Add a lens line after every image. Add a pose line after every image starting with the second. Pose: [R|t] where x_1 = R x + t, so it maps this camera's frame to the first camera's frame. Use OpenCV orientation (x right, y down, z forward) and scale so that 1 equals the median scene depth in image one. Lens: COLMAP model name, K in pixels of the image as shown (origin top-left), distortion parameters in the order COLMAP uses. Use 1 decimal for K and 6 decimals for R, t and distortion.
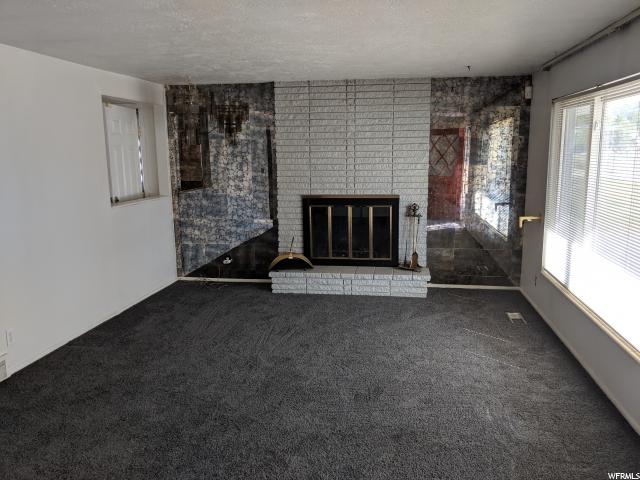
lens RADIAL K [[520.3, 0, 322.6], [0, 520.3, 242.3], [0, 0, 1]] dist [0.082468, -0.131997]
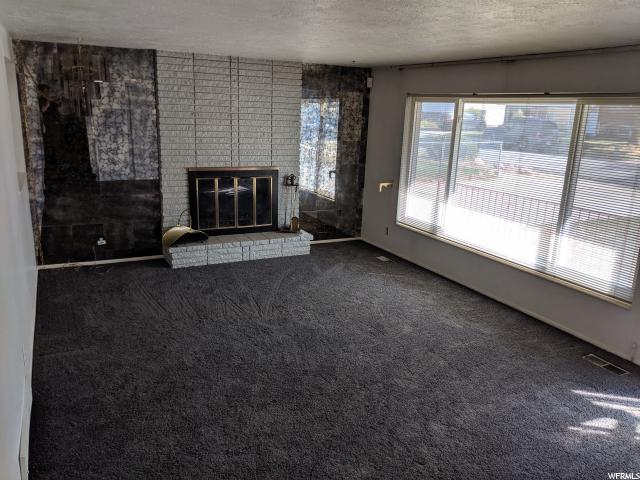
lens RADIAL K [[520.3, 0, 322.6], [0, 520.3, 242.3], [0, 0, 1]] dist [0.082468, -0.131997]
pose [[0.812409, -0.107999, 0.572999, -0.433621], [0.059668, 0.992937, 0.102551, -0.038083], [-0.580027, -0.049123, 0.813115, 0.024916]]
